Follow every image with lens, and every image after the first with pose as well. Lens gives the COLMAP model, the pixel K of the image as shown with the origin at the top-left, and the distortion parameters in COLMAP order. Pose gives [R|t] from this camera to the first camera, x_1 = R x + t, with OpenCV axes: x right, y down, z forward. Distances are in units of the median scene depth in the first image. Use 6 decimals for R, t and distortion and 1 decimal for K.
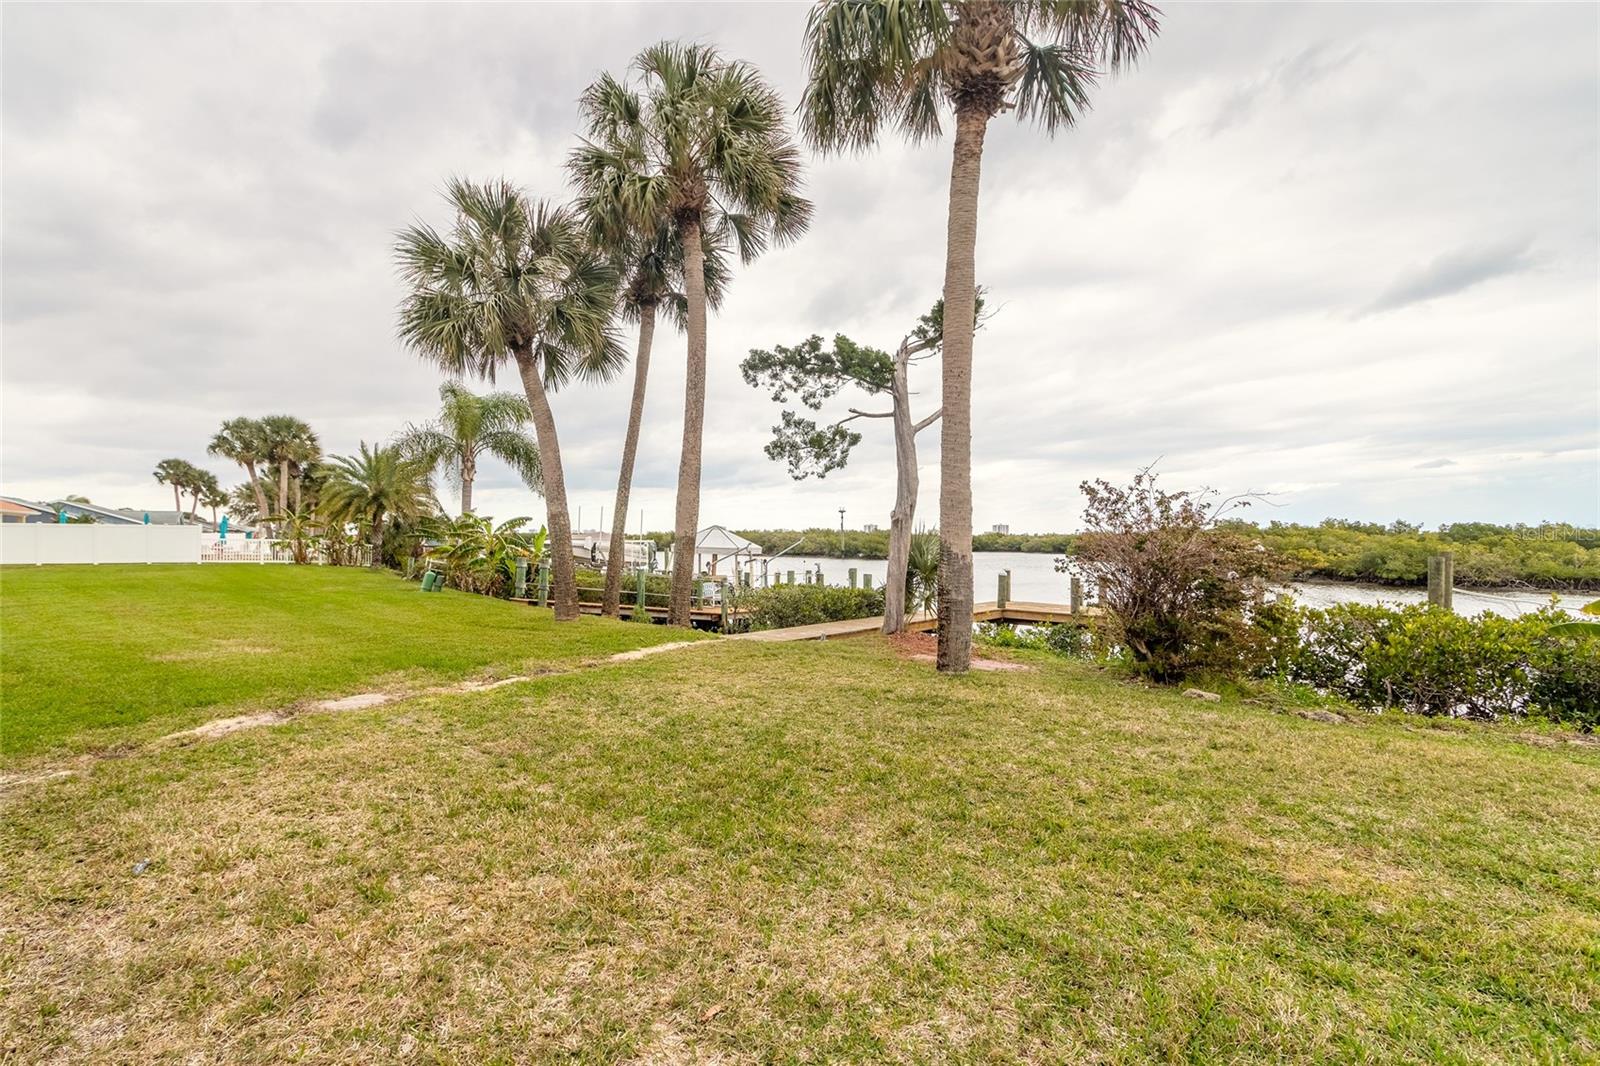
lens RADIAL K [[725.3, 0, 800.0], [0, 725.3, 533.0], [0, 0, 1]] dist [-0.000319, -0.000420]
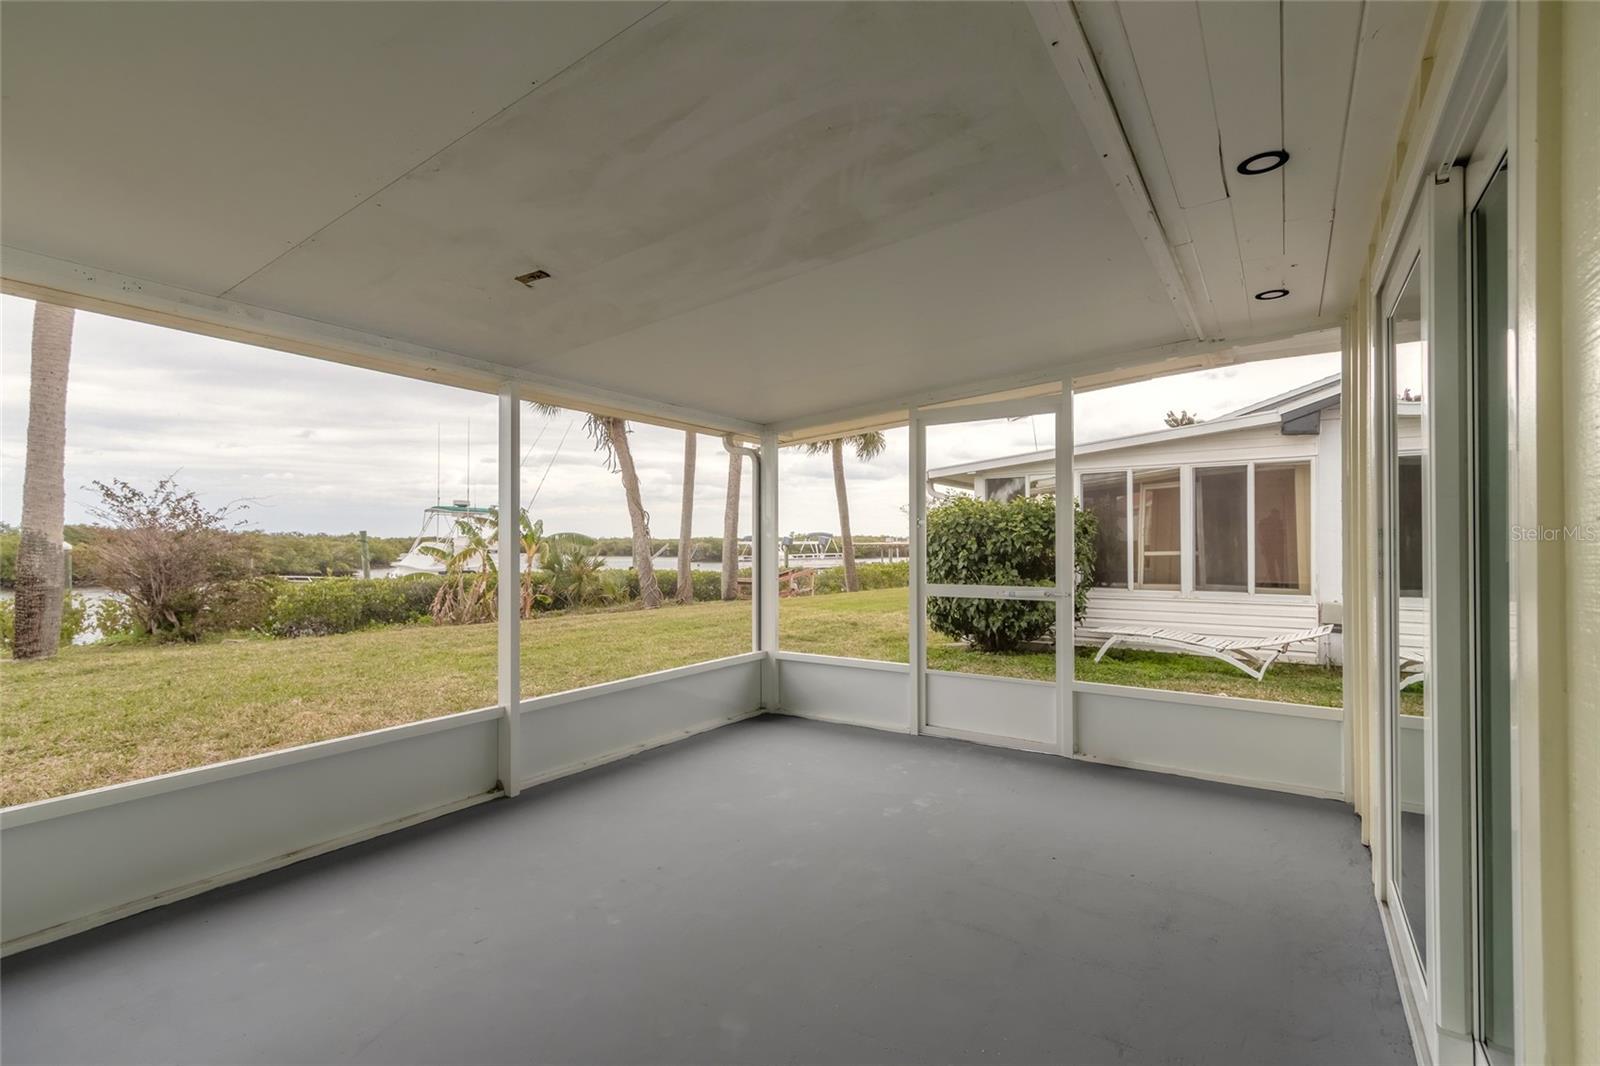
lens RADIAL K [[725.3, 0, 800.0], [0, 725.3, 533.0], [0, 0, 1]] dist [-0.000319, -0.000420]
pose [[-0.016245, 0.004560, 0.999858, -0.570915], [0.000685, 0.999989, -0.004550, 0.012046], [-0.999868, 0.000611, -0.016248, -0.051092]]
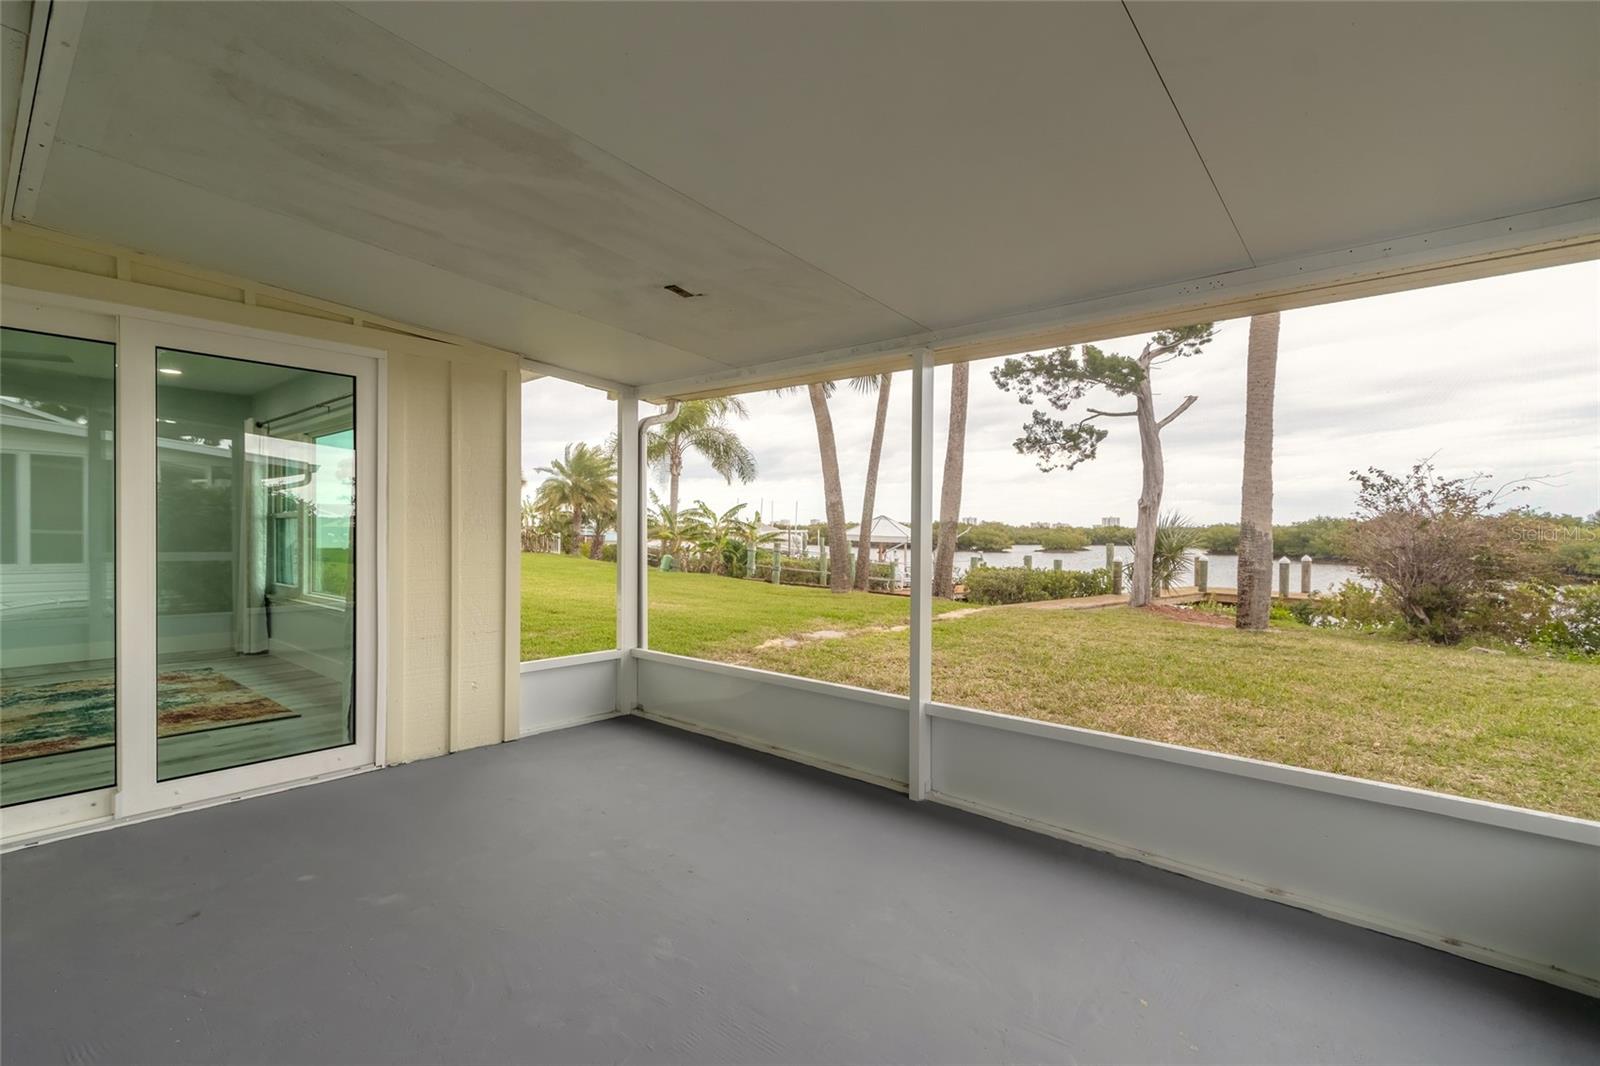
lens RADIAL K [[747.4, 0, 771.6], [0, 747.4, 534.5], [0, 0, 1]] dist [0.007208, -0.000118]
pose [[0.992012, 0.002297, -0.126124, -0.287488], [-0.001136, 0.999956, 0.009278, 0.015040], [0.126140, -0.009060, 0.991971, -0.228004]]
